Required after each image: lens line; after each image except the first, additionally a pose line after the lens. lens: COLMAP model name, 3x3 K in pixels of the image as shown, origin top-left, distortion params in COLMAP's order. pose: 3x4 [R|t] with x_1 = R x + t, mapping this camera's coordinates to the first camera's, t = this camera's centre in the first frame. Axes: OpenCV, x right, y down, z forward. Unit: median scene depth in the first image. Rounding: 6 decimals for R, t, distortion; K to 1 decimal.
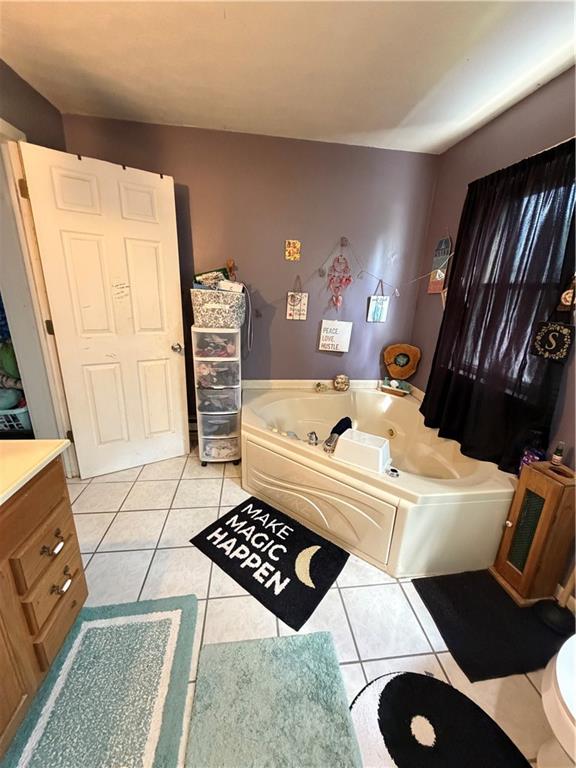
lens RADIAL K [[305.7, 0, 289.6], [0, 305.7, 383.4], [0, 0, 1]] dist [-0.003303, -0.000211]
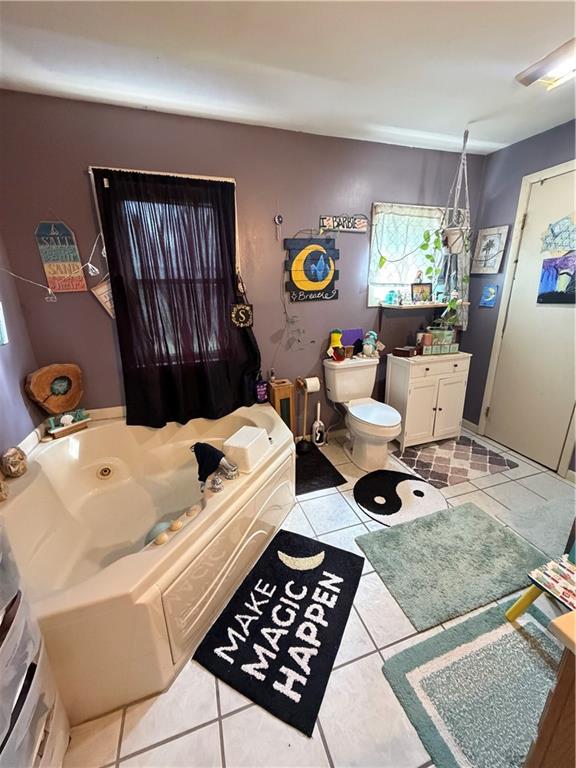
lens RADIAL K [[305.7, 0, 290.0], [0, 305.7, 383.2], [0, 0, 1]] dist [-0.003303, -0.000211]
pose [[-0.201272, -0.324418, 0.924252, -0.633039], [0.303513, 0.876469, 0.373741, -0.289819], [-0.931327, 0.355746, -0.077943, 0.846103]]
